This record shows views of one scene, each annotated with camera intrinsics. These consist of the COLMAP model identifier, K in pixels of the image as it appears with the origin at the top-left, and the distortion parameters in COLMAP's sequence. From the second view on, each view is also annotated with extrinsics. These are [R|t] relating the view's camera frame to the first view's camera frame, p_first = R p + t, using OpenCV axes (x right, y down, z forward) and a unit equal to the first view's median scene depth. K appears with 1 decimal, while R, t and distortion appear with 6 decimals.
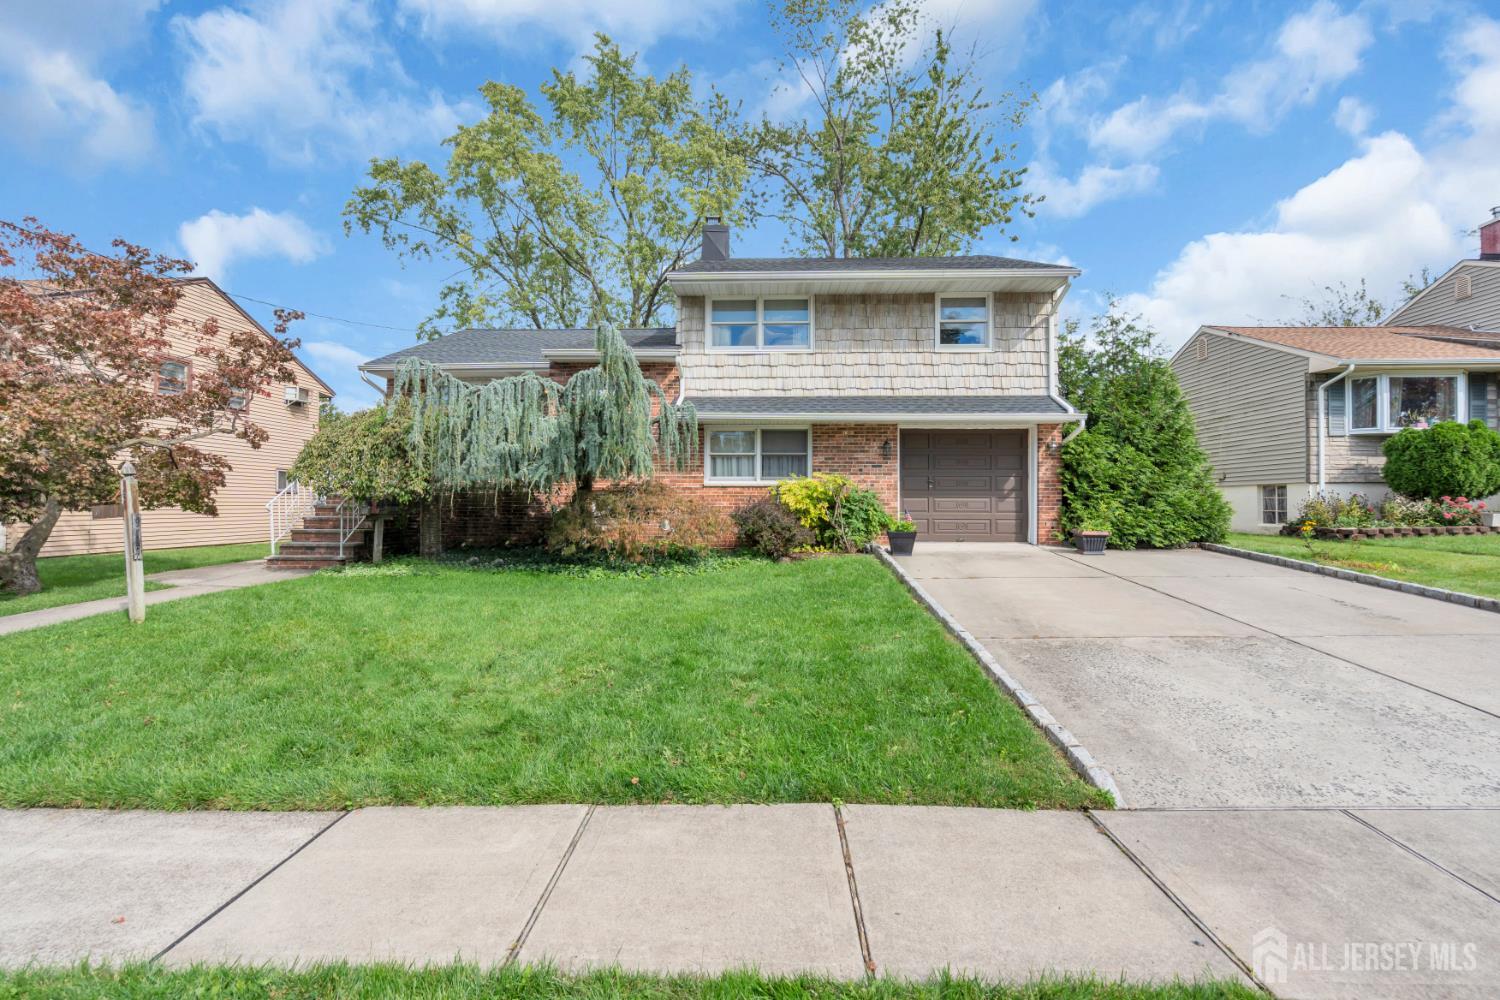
lens RADIAL K [[655.9, 0, 751.0], [0, 655.9, 495.7], [0, 0, 1]] dist [0.000914, 0.000093]
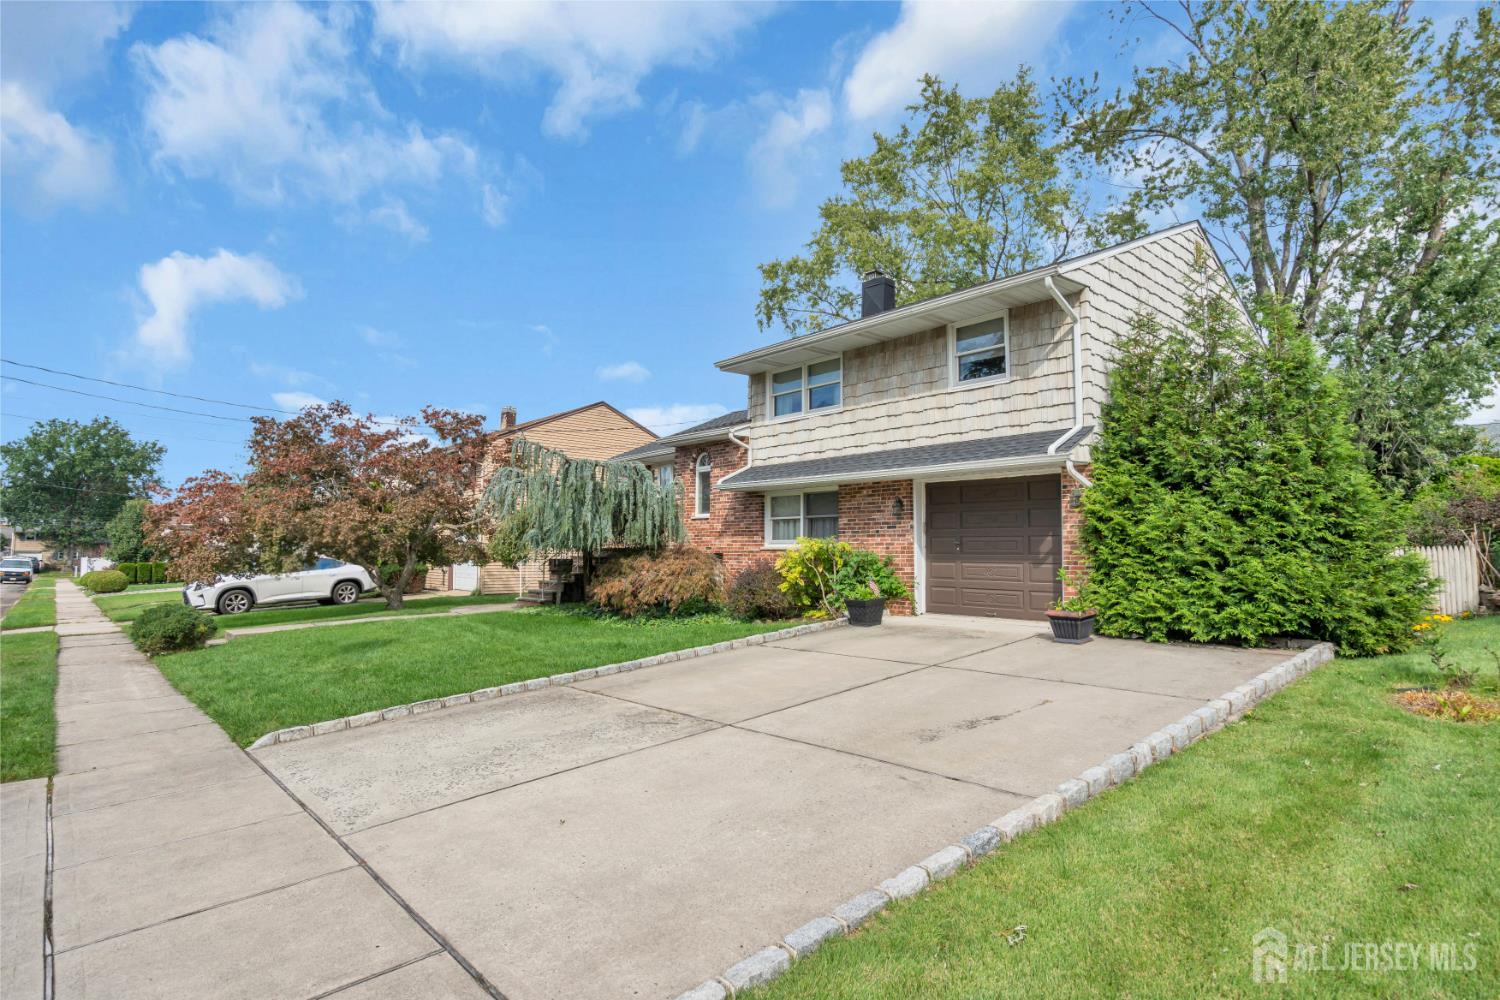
lens RADIAL K [[751.7, 0, 752.5], [0, 751.7, 504.7], [0, 0, 1]] dist [0.001583, 0.000172]
pose [[0.701976, -0.045630, -0.710737, 0.788194], [0.013001, 0.998600, -0.051271, -0.024227], [0.712082, 0.026751, 0.701586, 0.126393]]
